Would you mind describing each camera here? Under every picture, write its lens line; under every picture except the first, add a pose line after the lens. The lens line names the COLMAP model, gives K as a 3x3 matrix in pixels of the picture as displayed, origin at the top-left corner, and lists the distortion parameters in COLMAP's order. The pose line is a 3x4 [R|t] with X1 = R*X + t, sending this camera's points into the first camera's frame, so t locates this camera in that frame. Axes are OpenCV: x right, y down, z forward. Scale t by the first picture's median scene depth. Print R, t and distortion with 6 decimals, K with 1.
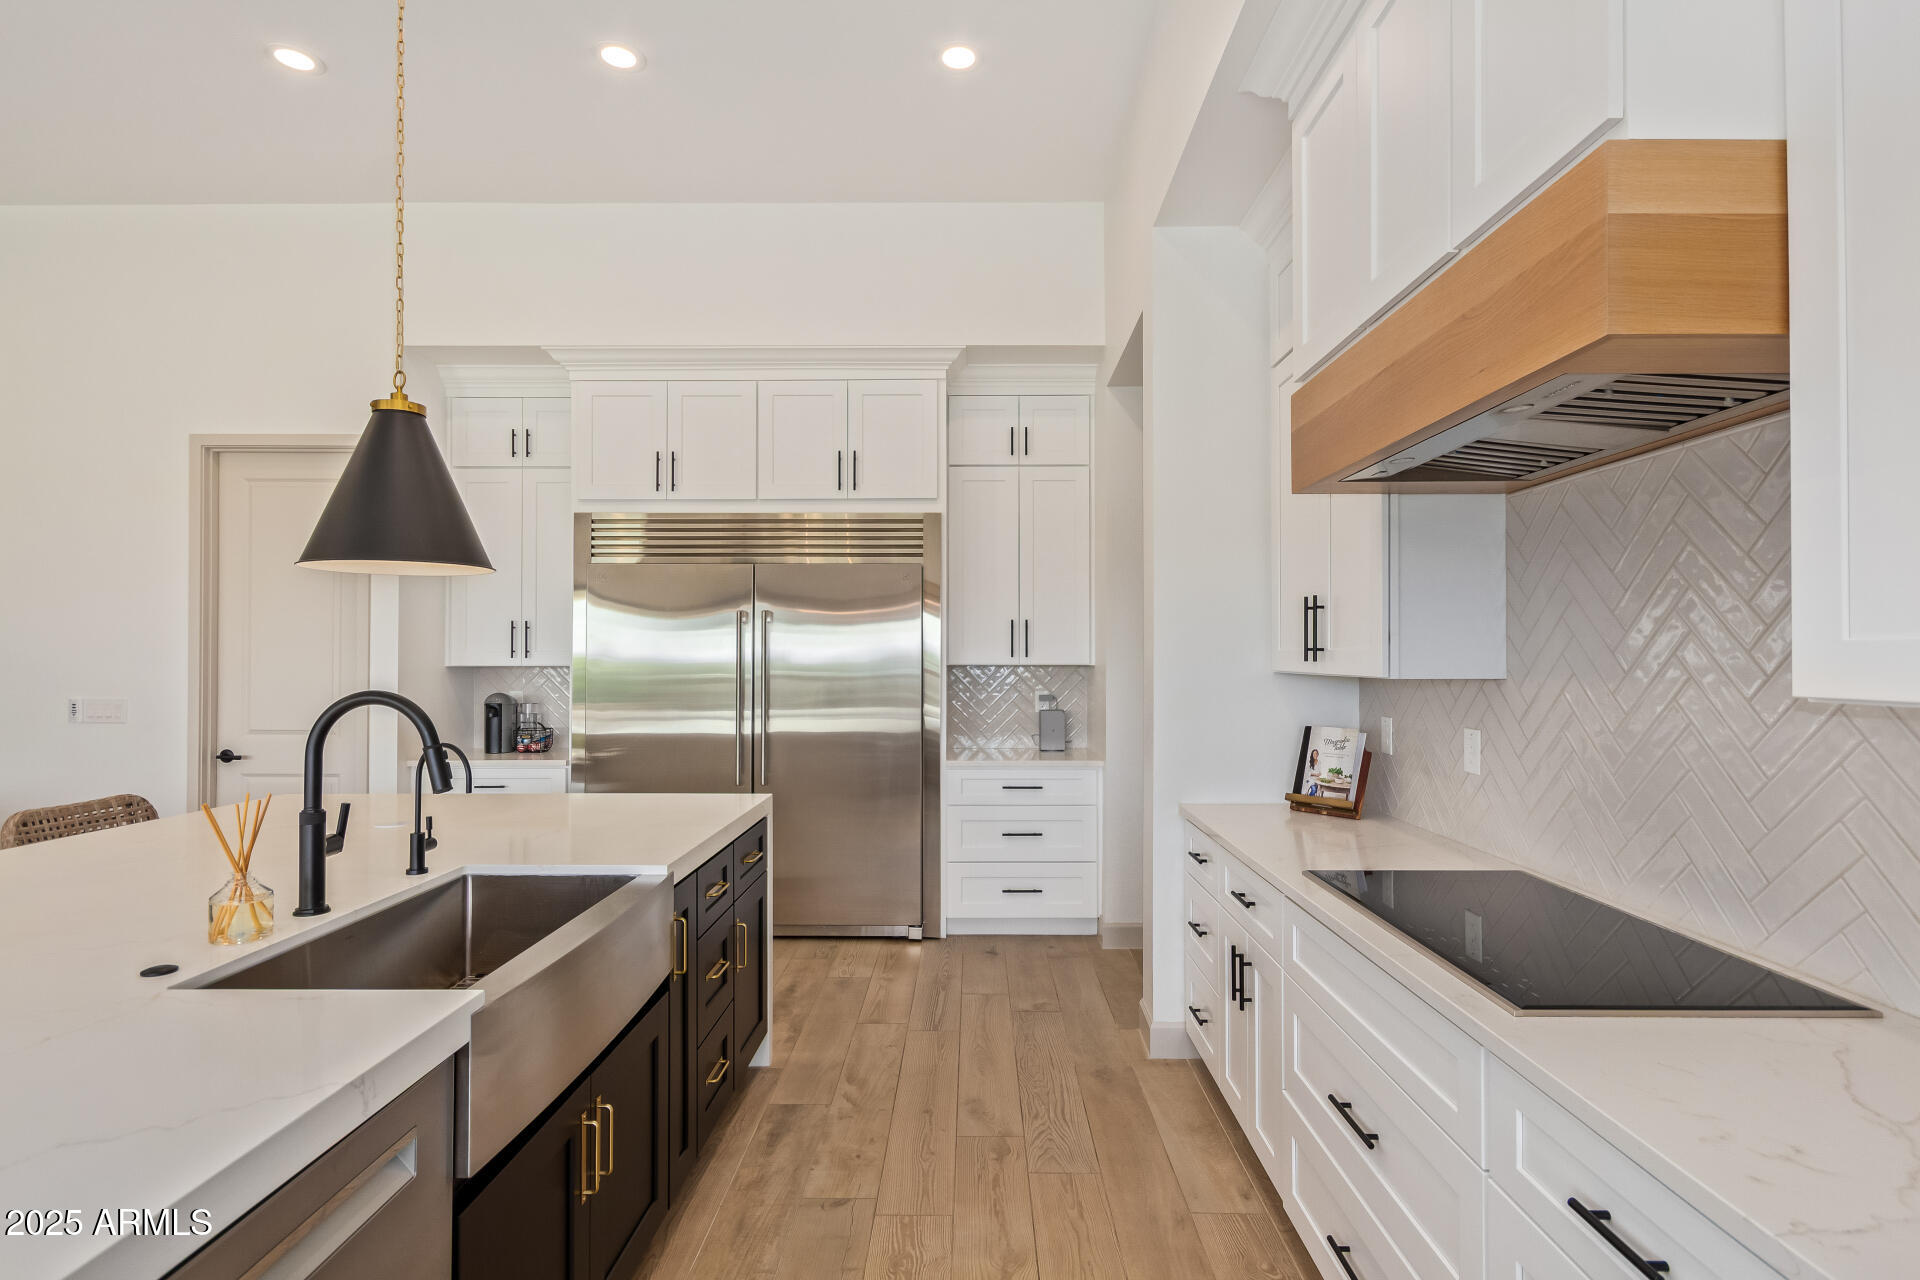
lens RADIAL K [[968.3, 0, 960.0], [0, 968.3, 640.0], [0, 0, 1]] dist [0.003319, 0.000345]
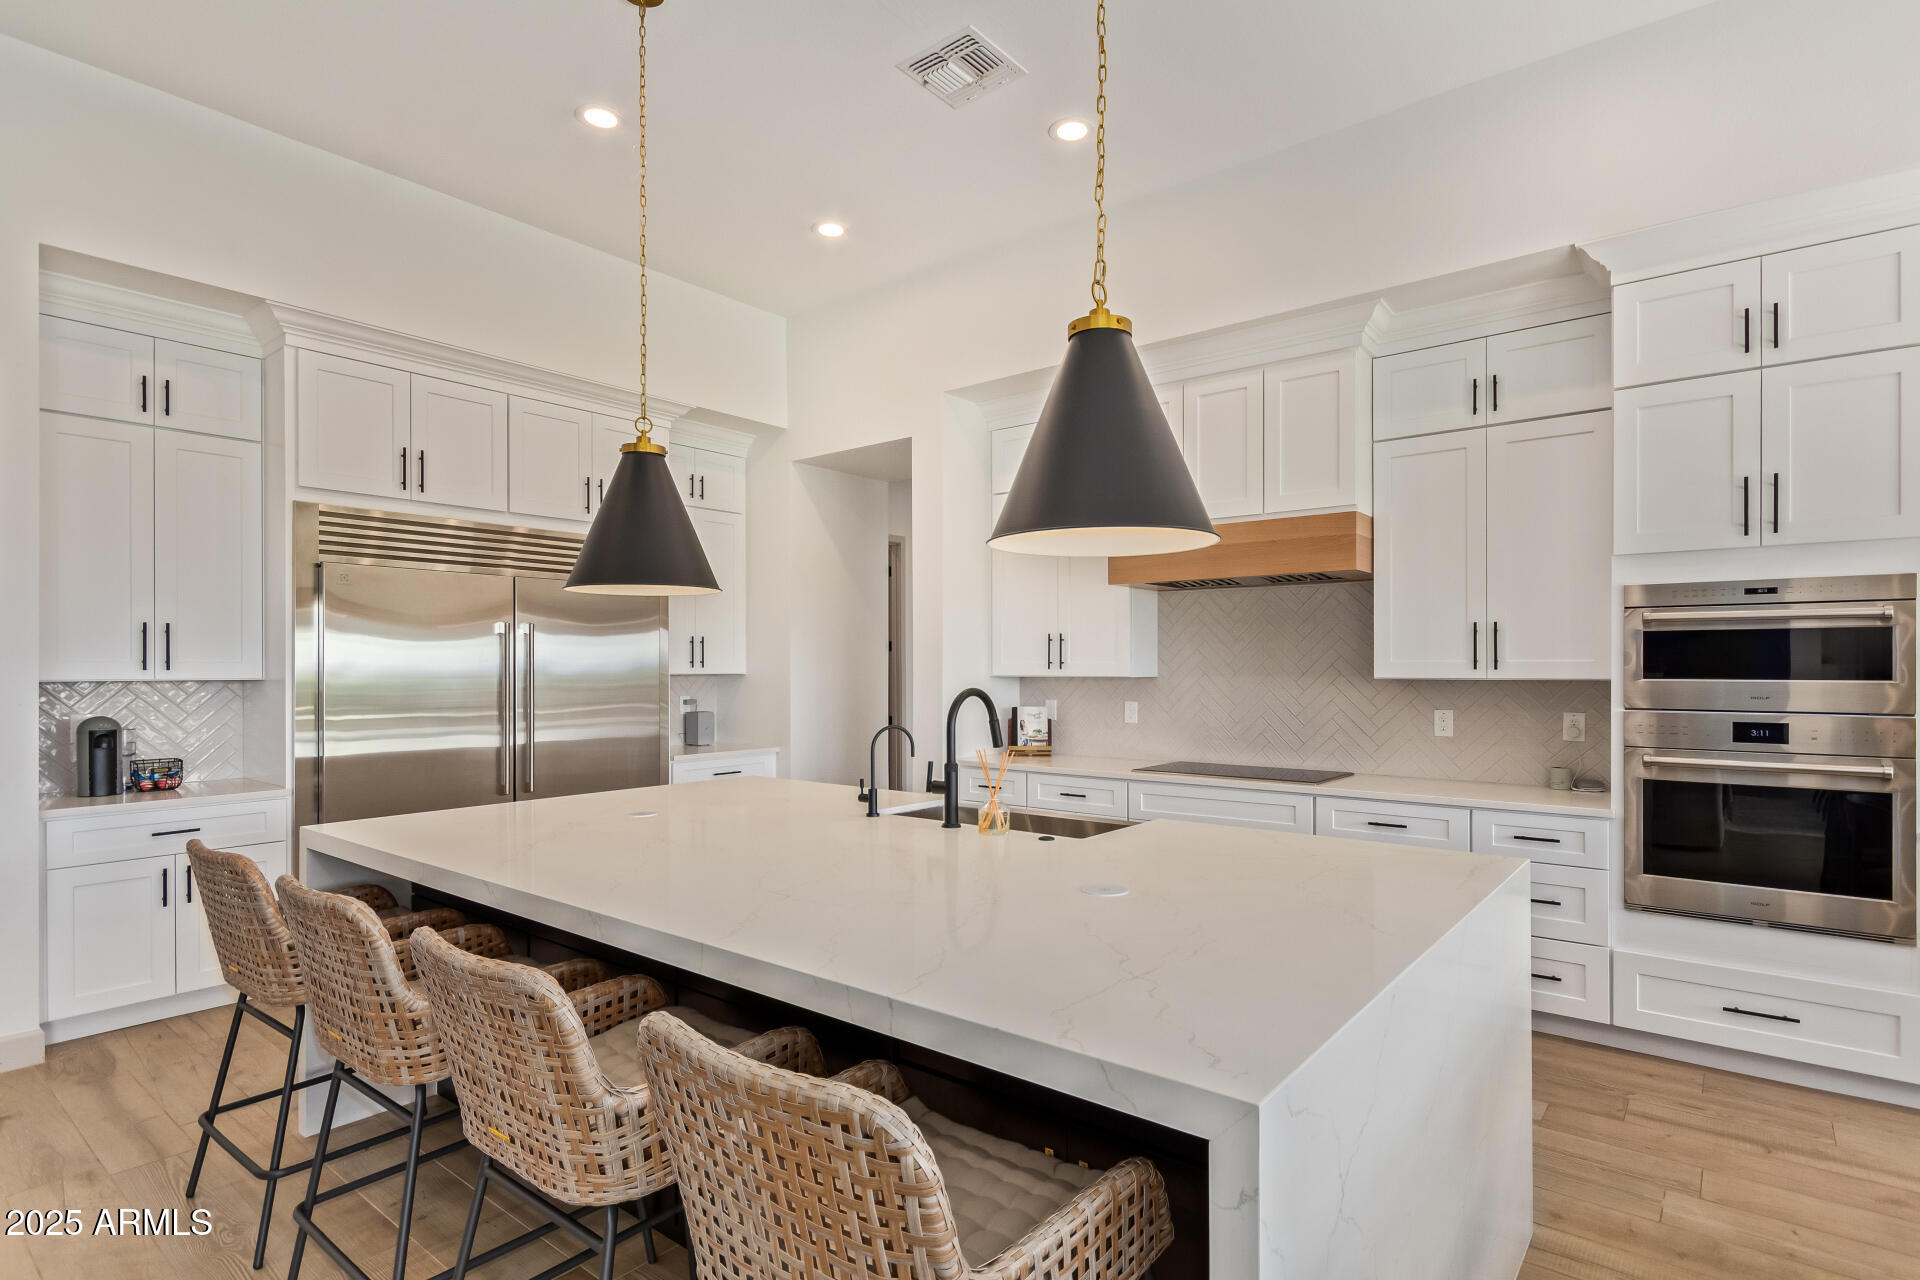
lens RADIAL K [[968.3, 0, 960.0], [0, 968.3, 640.0], [0, 0, 1]] dist [0.003319, 0.000345]
pose [[0.618295, 0.021985, 0.785639, -0.710922], [-0.011518, 0.999755, -0.018912, 0.001883], [-0.785862, 0.002645, 0.618396, 0.005279]]
